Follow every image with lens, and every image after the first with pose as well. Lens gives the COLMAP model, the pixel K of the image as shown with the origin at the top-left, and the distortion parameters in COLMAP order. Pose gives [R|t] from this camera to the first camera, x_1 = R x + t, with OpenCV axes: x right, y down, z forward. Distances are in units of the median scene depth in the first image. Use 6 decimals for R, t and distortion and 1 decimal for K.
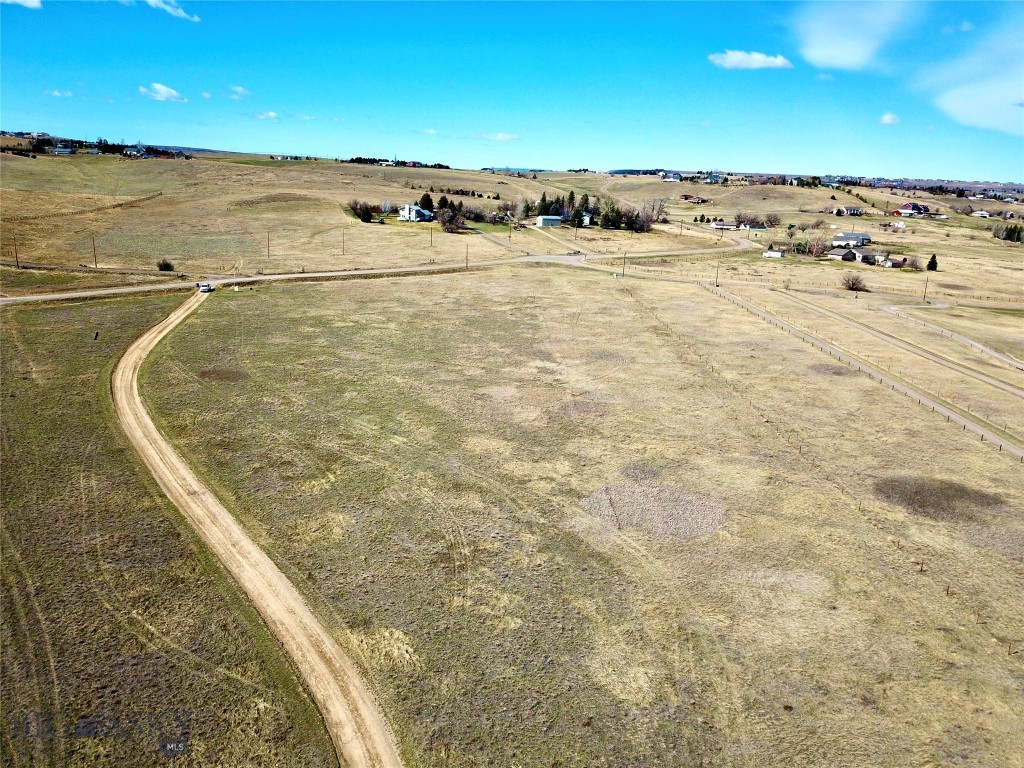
lens RADIAL K [[778.9, 0, 509.2], [0, 778.9, 391.2], [0, 0, 1]] dist [0.019754, -0.017408]
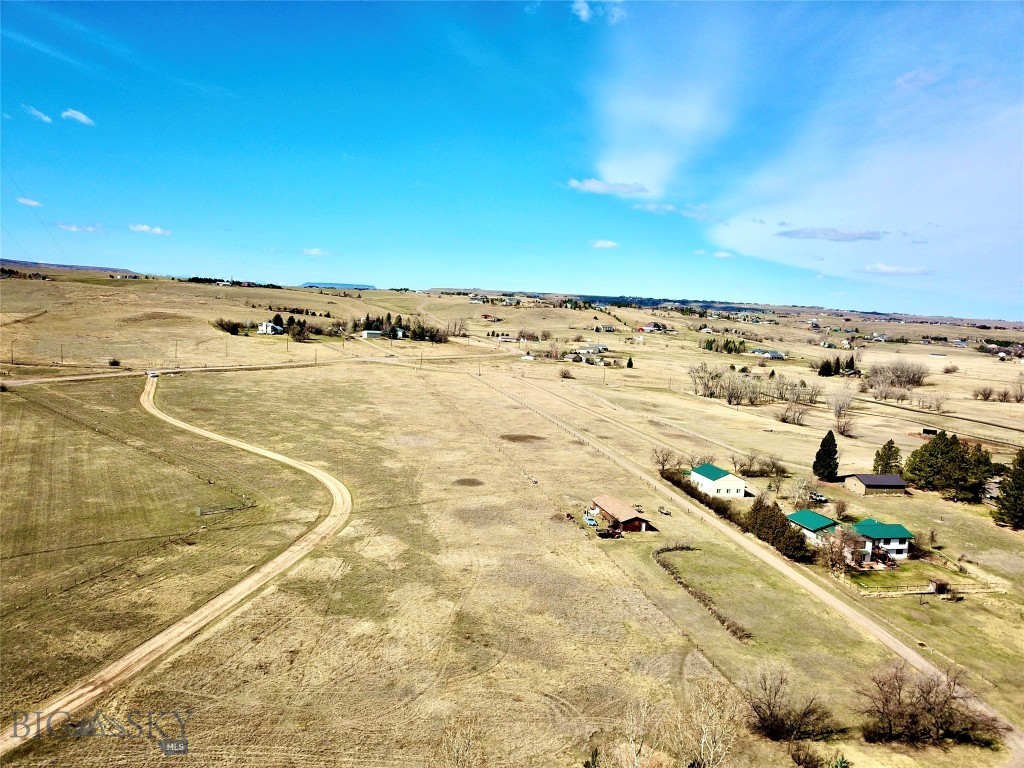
lens RADIAL K [[769.8, 0, 510.3], [0, 769.8, 407.7], [0, 0, 1]] dist [0.032692, -0.032660]
pose [[0.974965, -0.017951, 0.221632, -0.014836], [0.044585, 0.992276, -0.115762, 0.082257], [-0.217842, 0.122745, 0.968235, -0.371746]]
